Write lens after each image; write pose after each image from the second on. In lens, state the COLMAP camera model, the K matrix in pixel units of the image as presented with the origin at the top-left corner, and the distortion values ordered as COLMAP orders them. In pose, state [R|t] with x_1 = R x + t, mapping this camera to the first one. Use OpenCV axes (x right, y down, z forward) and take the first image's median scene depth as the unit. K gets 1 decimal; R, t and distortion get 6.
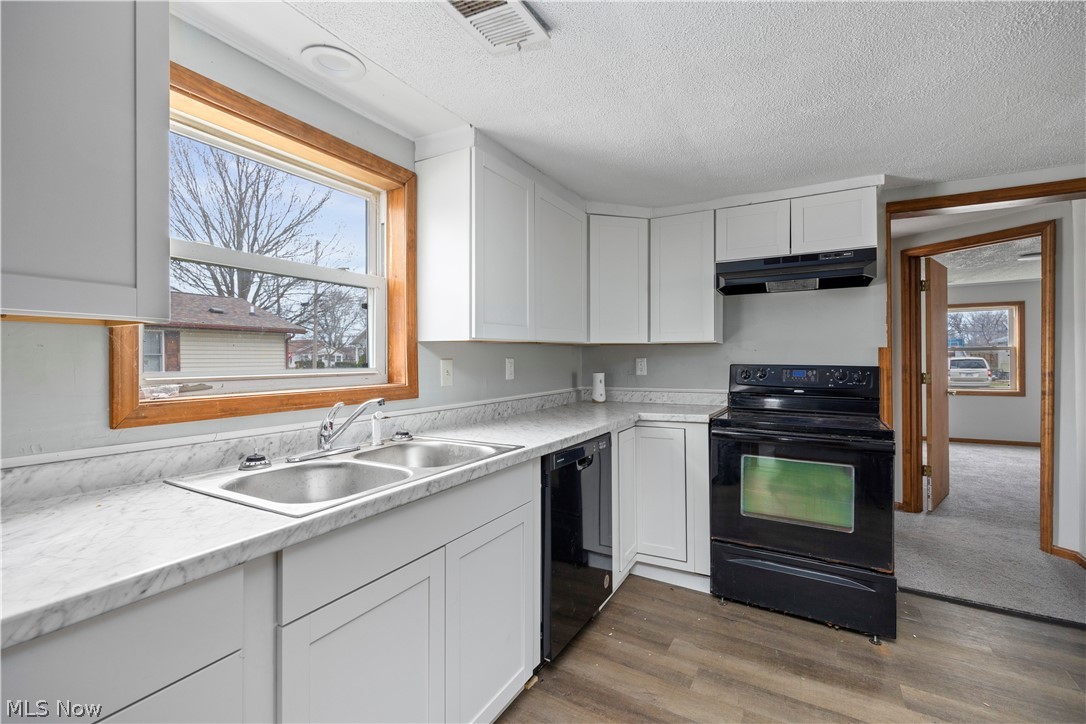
lens RADIAL K [[466.8, 0, 539.0], [0, 466.8, 359.6], [0, 0, 1]] dist [-0.007600, 0.001345]
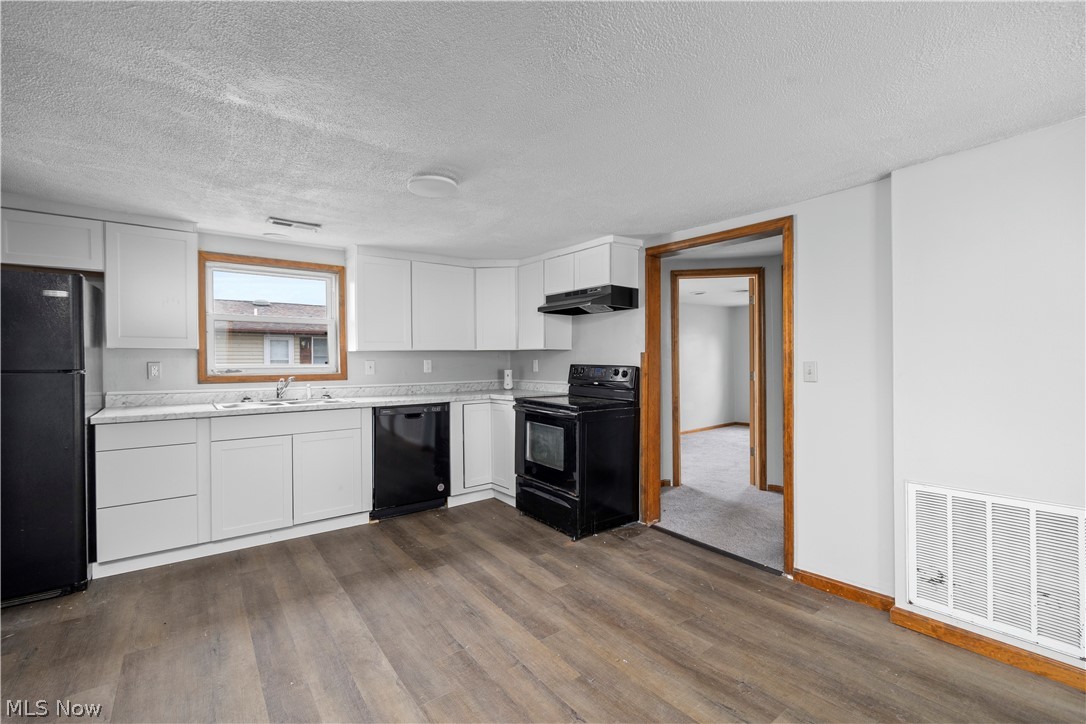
lens RADIAL K [[466.8, 0, 539.4], [0, 466.8, 364.1], [0, 0, 1]] dist [-0.007600, 0.001345]
pose [[0.925330, 0.006925, -0.379098, 1.008789], [-0.002602, 0.999926, 0.011916, -0.007961], [0.379153, -0.010040, 0.925280, -0.418434]]
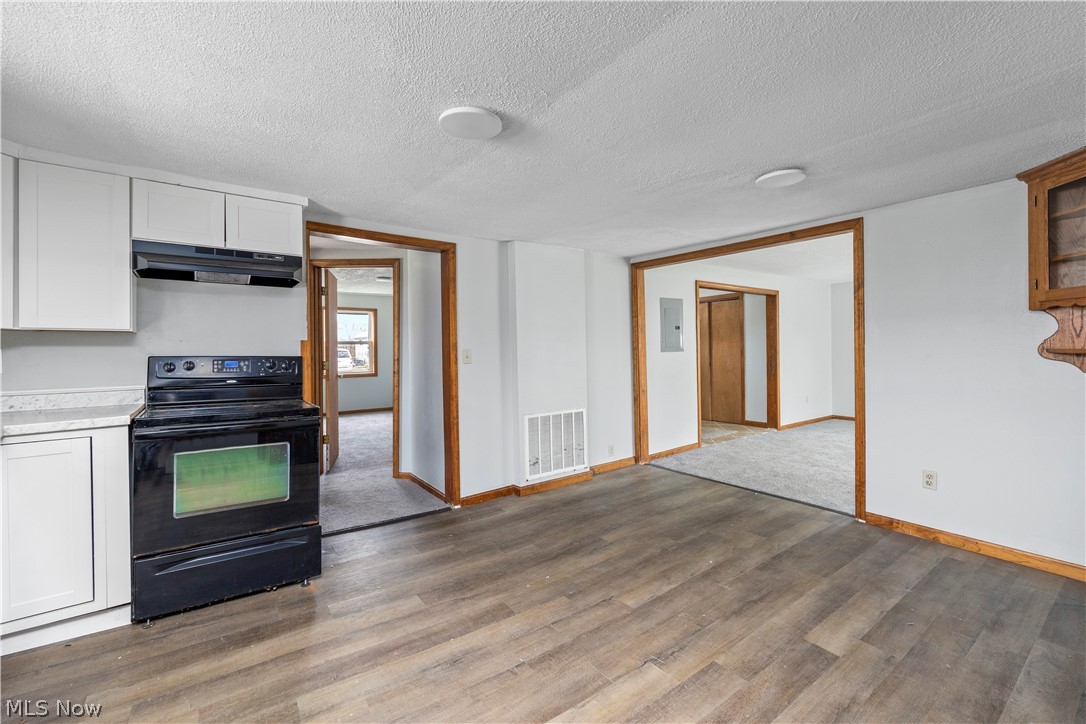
lens RADIAL K [[466.8, 0, 539.0], [0, 466.8, 344.7], [0, 0, 1]] dist [-0.007600, 0.001345]
pose [[0.401302, 0.008293, 0.915908, -0.117600], [0.003303, 0.999939, -0.010501, -0.000442], [-0.915940, 0.007240, 0.401250, -0.037143]]
